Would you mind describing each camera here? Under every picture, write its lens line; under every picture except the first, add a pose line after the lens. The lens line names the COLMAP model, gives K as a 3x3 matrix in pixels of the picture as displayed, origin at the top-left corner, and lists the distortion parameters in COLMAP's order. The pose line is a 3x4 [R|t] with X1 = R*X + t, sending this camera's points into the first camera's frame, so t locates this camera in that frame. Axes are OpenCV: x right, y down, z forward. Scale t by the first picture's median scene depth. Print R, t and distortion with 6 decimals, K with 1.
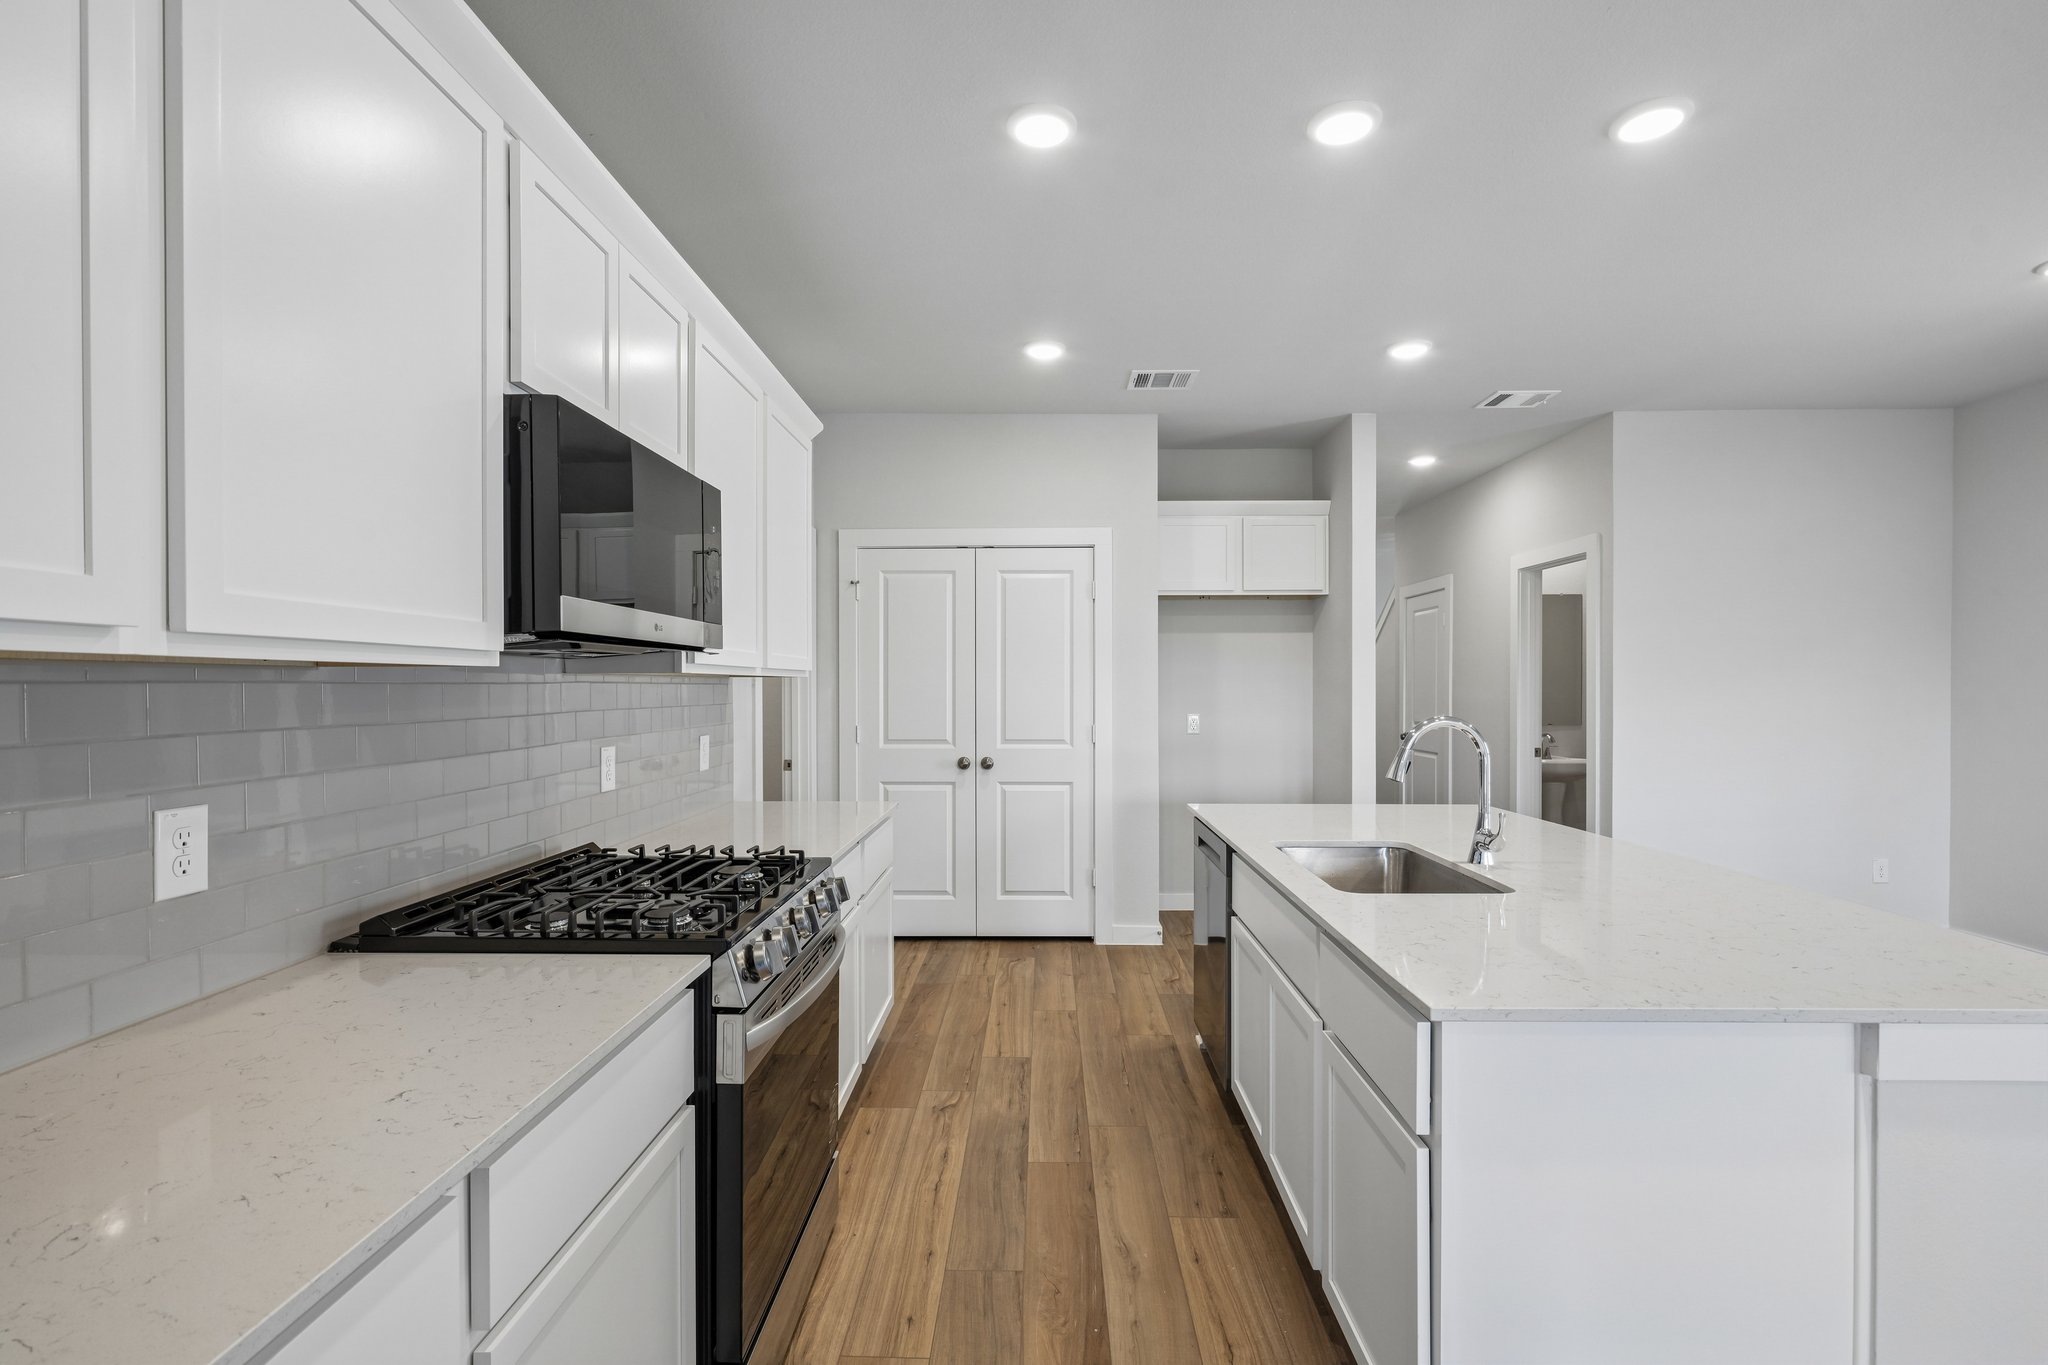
lens RADIAL K [[937.0, 0, 1040.8], [0, 937.0, 683.7], [0, 0, 1]] dist [0.018447, 0.000047]
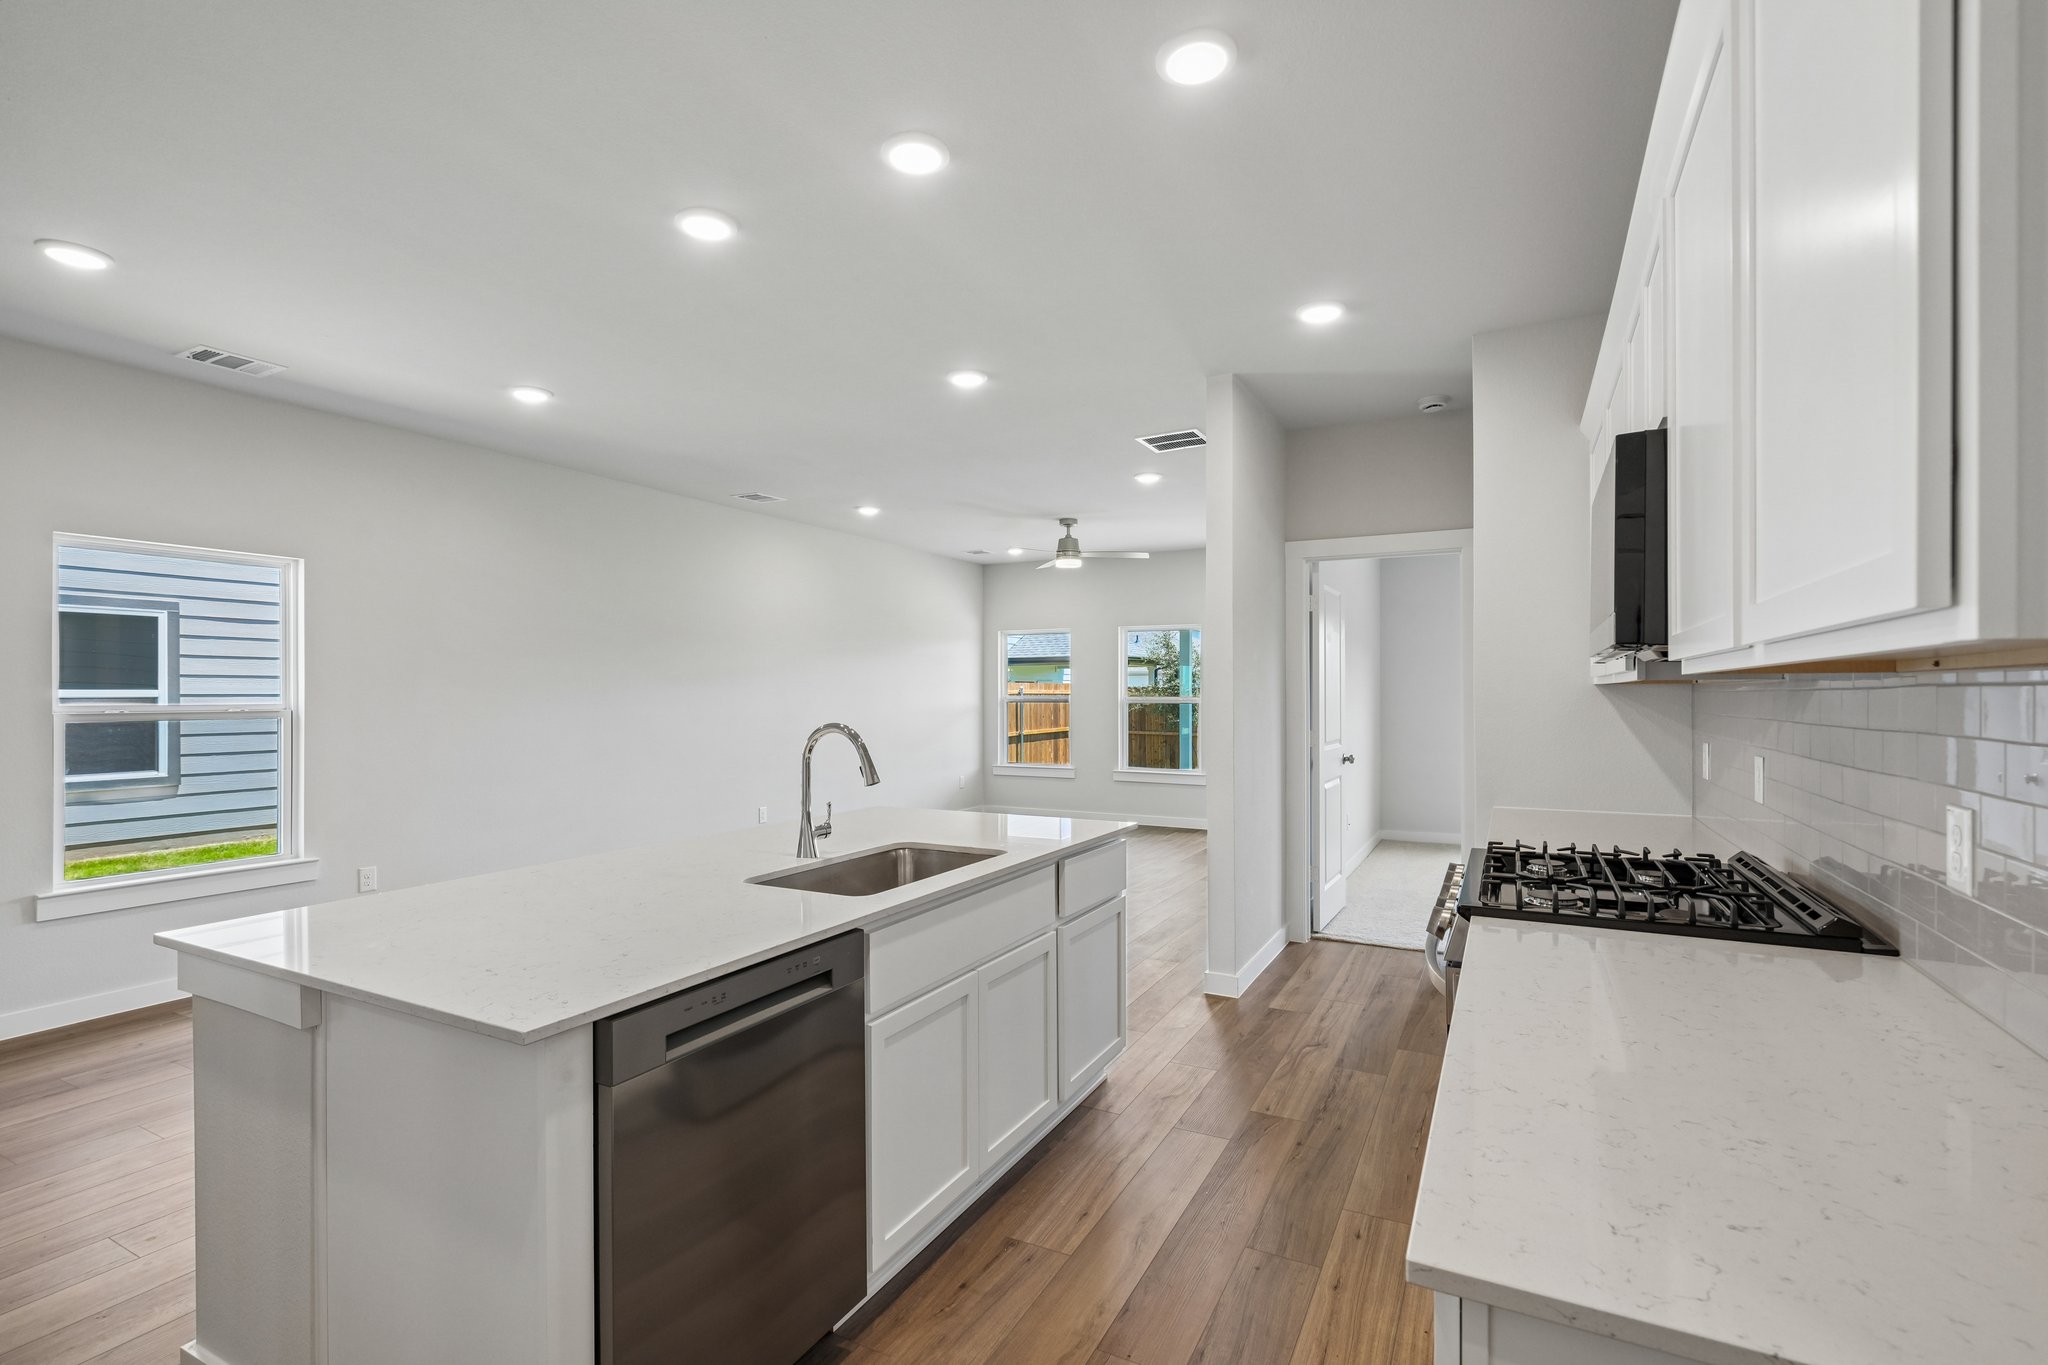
lens RADIAL K [[919.3, 0, 1028.0], [0, 919.3, 695.0], [0, 0, 1]] dist [-0.000707, 0.000230]
pose [[-0.884583, 0.002800, 0.466374, -0.156719], [0.001640, 0.999994, -0.002893, 0.002726], [-0.466379, -0.001795, -0.884583, 1.112952]]
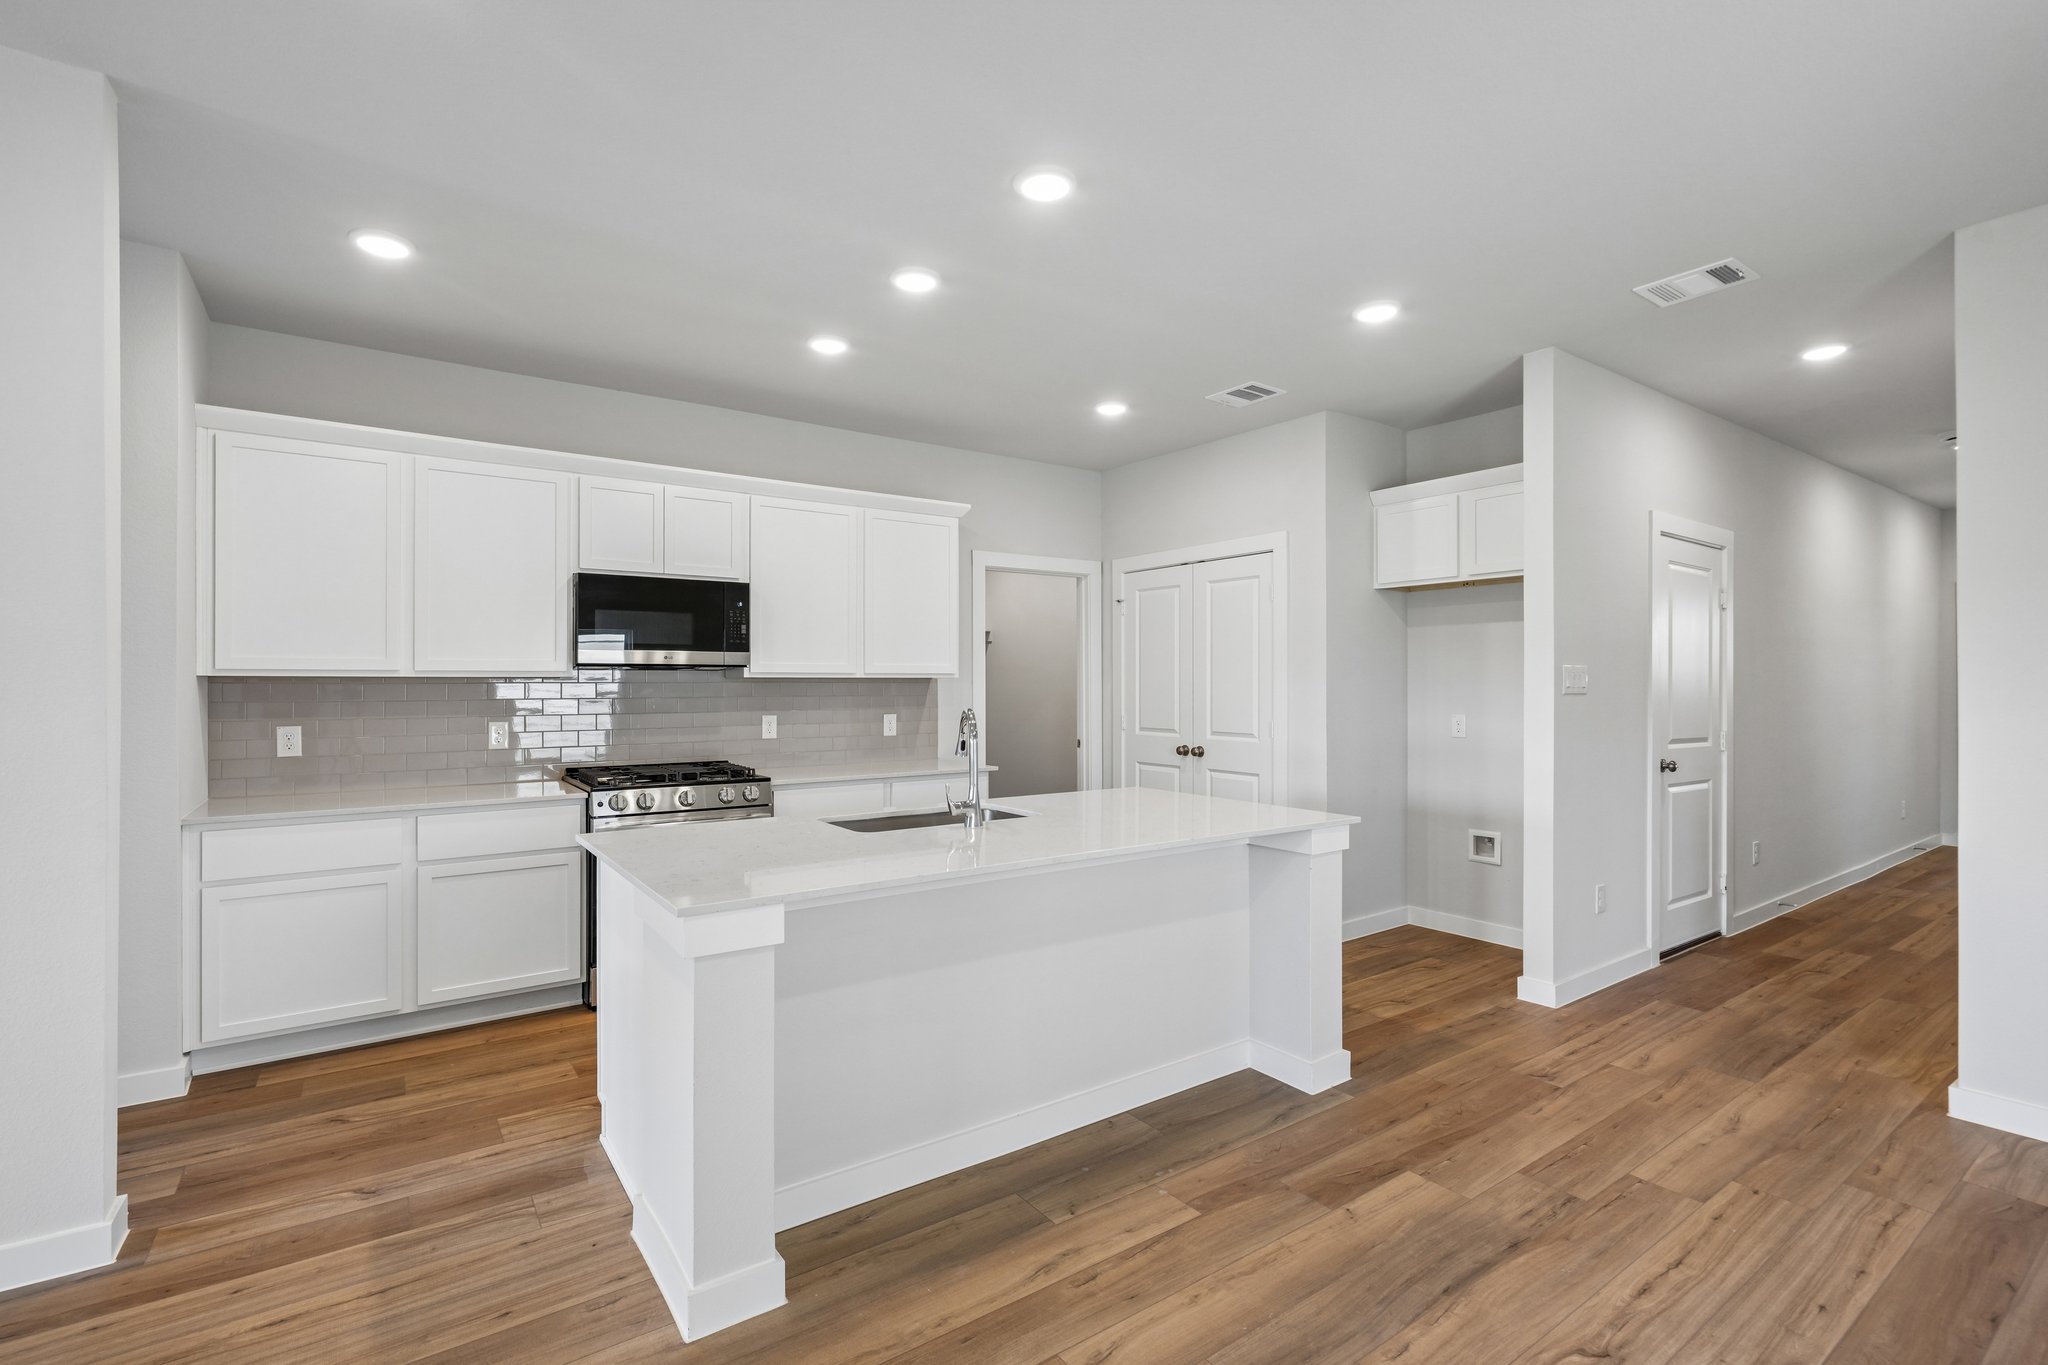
lens RADIAL K [[947.8, 0, 1030.8], [0, 947.8, 671.8], [0, 0, 1]] dist [0.000112, 0.000382]
pose [[0.588477, -0.012047, -0.808424, 0.929675], [0.003675, 0.999919, -0.012226, 0.001730], [0.808505, 0.004224, 0.588474, 0.195437]]
